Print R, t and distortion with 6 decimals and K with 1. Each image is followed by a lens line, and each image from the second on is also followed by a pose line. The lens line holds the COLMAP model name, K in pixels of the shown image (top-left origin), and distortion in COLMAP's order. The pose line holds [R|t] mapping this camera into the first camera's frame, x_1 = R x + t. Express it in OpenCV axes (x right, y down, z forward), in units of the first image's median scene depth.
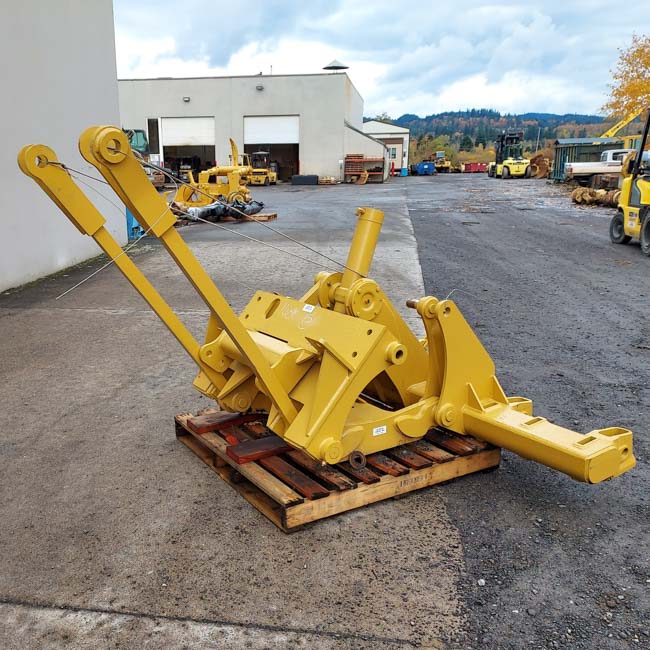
lens RADIAL K [[742.5, 0, 324.1], [0, 742.5, 355.4], [0, 0, 1]] dist [0.027309, 0.004945]
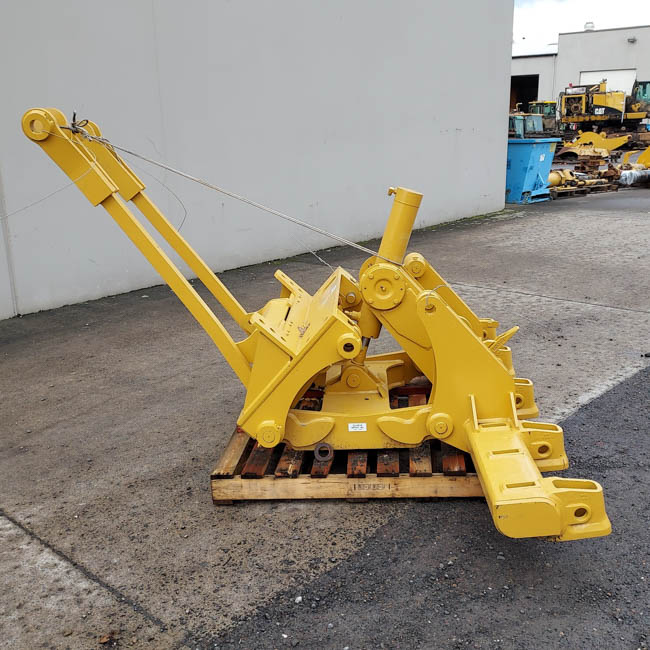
lens RADIAL K [[790.6, 0, 325.0], [0, 790.6, 325.0], [0, 0, 1]] dist [0.012454, -0.010371]
pose [[0.850336, 0.133490, -0.509028, 0.591534], [-0.133547, 0.990365, 0.036625, -0.063346], [0.509013, 0.036836, 0.859970, 0.133908]]
